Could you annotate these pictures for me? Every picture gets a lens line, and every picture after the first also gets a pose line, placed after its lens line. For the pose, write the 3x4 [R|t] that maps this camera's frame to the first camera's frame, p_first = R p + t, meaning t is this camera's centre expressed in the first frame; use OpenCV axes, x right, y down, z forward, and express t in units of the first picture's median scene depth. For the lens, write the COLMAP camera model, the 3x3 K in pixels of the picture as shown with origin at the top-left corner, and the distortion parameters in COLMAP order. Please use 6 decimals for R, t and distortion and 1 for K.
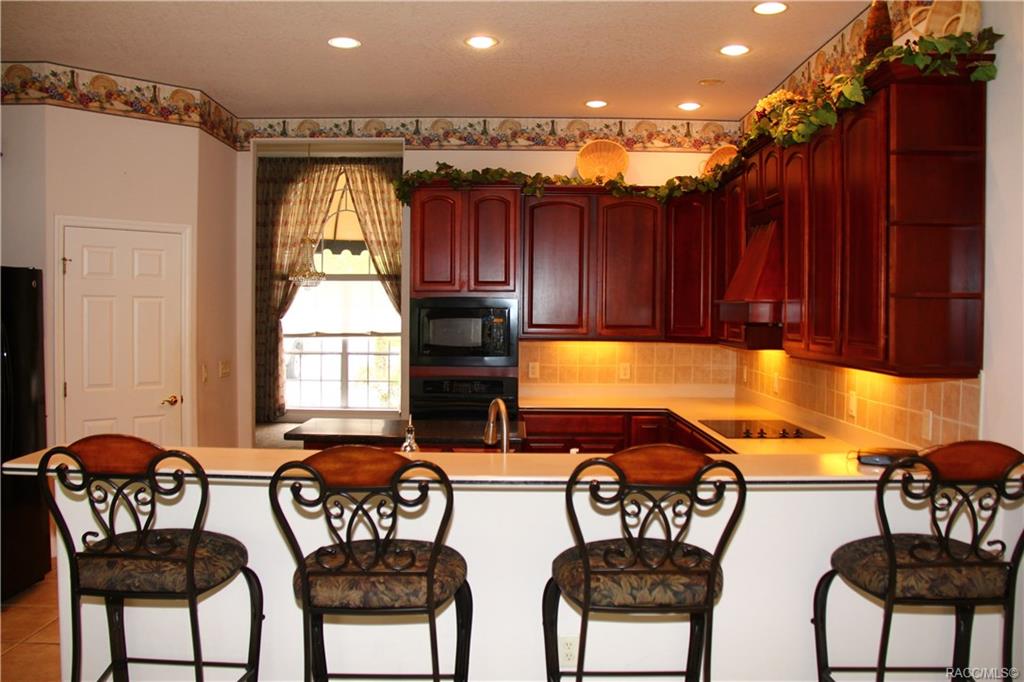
lens RADIAL K [[870.0, 0, 506.9], [0, 870.0, 346.3], [0, 0, 1]] dist [-0.153179, 0.136344]
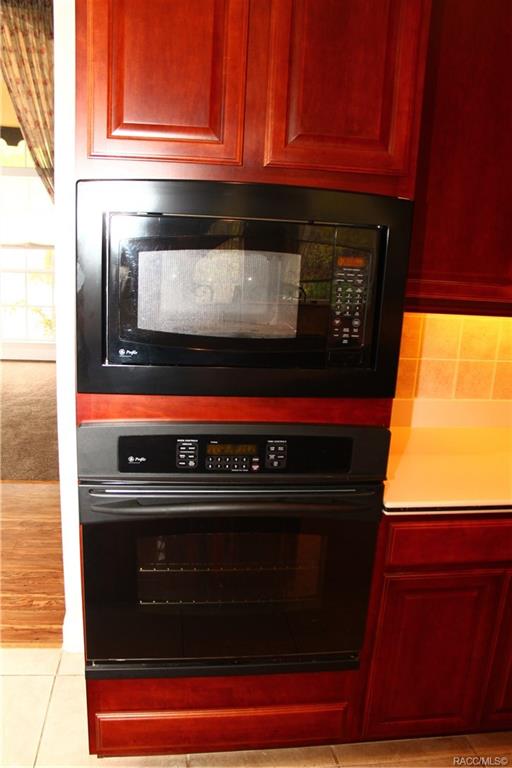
lens RADIAL K [[652.5, 0, 252.4], [0, 652.5, 386.8], [0, 0, 1]] dist [-0.153179, 0.136344]
pose [[0.988779, 0.007318, 0.149205, -0.075656], [-0.038281, 0.977859, 0.205731, -0.029881], [-0.144396, -0.209135, 0.967167, 0.691024]]
